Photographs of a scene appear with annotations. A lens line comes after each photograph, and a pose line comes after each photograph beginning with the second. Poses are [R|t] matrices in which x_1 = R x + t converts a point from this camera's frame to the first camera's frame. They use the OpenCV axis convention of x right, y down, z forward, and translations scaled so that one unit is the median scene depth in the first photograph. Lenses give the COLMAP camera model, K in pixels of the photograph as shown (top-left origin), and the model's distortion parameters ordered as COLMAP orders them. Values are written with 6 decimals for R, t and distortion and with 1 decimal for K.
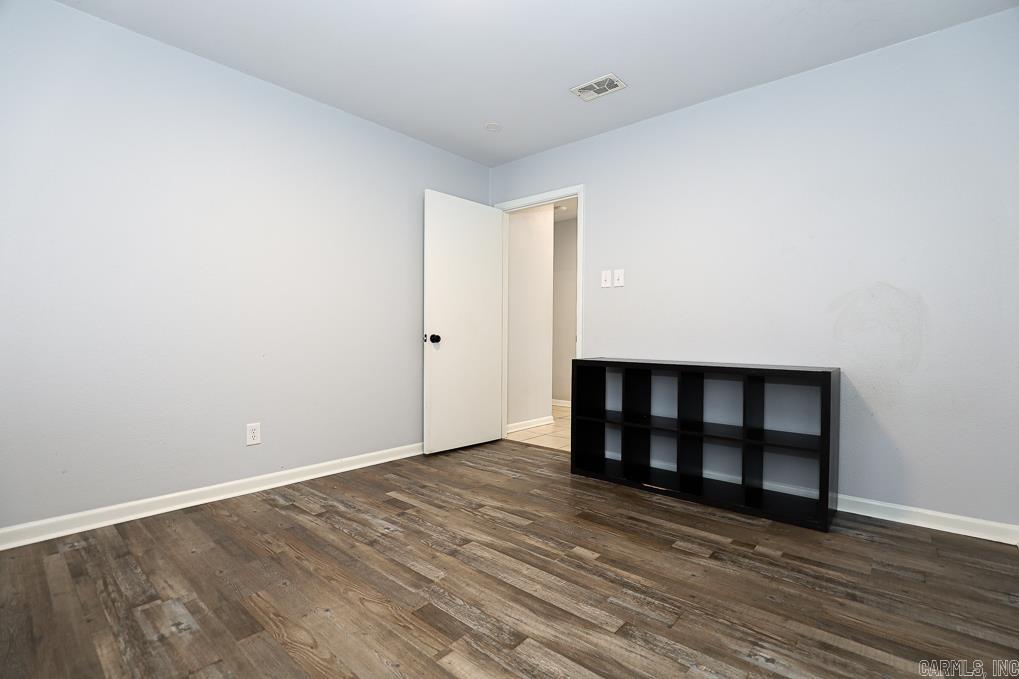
lens RADIAL K [[474.6, 0, 513.4], [0, 474.6, 321.4], [0, 0, 1]] dist [-0.012911, 0.000030]
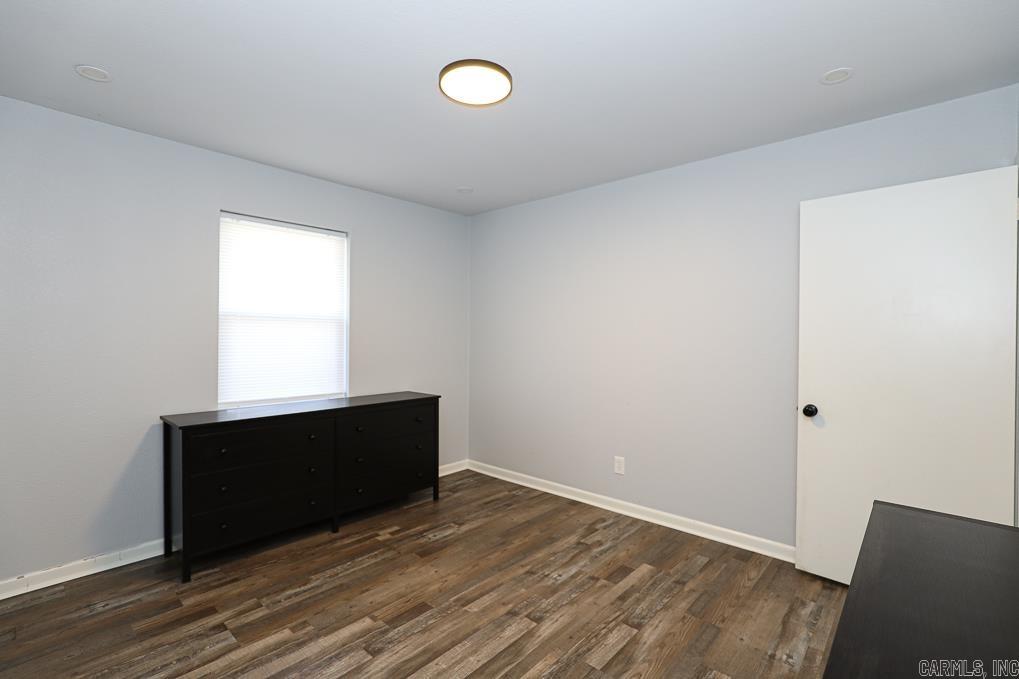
lens RADIAL K [[467.8, 0, 510.1], [0, 467.8, 337.1], [0, 0, 1]] dist [-0.013711, 0.001548]
pose [[-0.030543, -0.002319, -0.999531, 0.902155], [0.023105, 0.999728, -0.003025, -0.133015], [0.999266, -0.023186, -0.030481, 1.003288]]
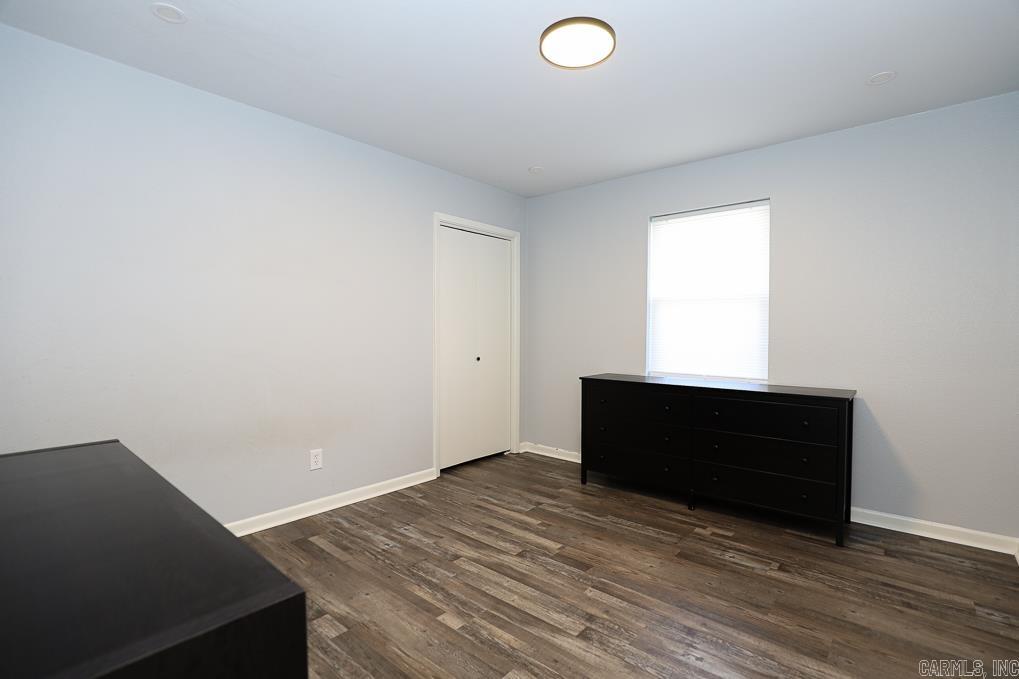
lens RADIAL K [[467.8, 0, 510.1], [0, 467.8, 337.1], [0, 0, 1]] dist [-0.013711, 0.001548]
pose [[-0.999959, -0.008968, 0.000931, 0.038043], [-0.008978, 0.999899, -0.011040, -0.062429], [-0.000832, -0.011047, -0.999939, 1.872535]]
